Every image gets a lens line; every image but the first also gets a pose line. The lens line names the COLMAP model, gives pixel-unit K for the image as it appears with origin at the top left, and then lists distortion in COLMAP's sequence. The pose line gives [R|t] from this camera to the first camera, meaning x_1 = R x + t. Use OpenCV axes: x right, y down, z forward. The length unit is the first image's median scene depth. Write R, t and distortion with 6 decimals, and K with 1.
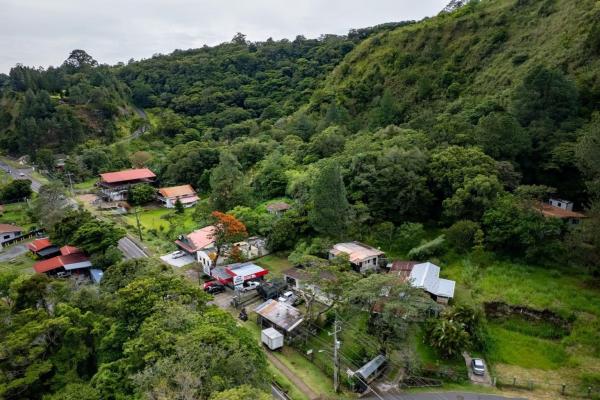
lens RADIAL K [[423.8, 0, 300.4], [0, 423.8, 225.1], [0, 0, 1]] dist [-0.080655, 0.071225]
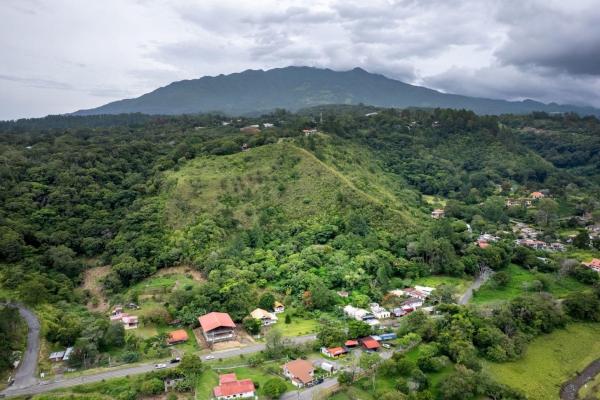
lens RADIAL K [[427.3, 0, 300.0], [0, 427.3, 225.4], [0, 0, 1]] dist [-0.082088, 0.071639]
pose [[0.349786, -0.172156, 0.920876, -1.217816], [0.274218, 0.958733, 0.075075, -0.352367], [-0.895798, 0.226260, 0.382560, 0.148966]]
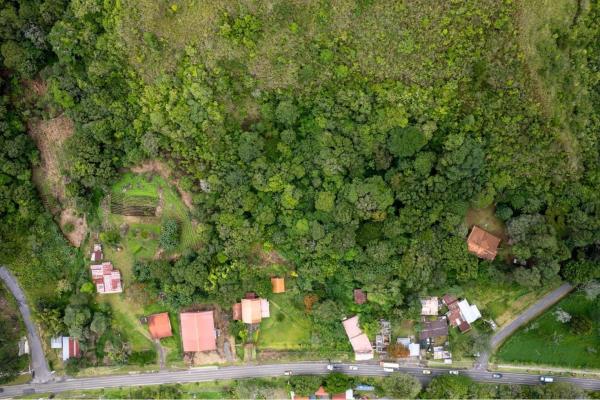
lens RADIAL K [[423.8, 0, 300.4], [0, 423.8, 225.1], [0, 0, 1]] dist [-0.080655, 0.071225]
pose [[0.626516, -0.779329, -0.011133, 0.026257], [0.219656, 0.162845, 0.961890, -1.062353], [-0.747816, -0.605085, 0.273209, 0.502952]]
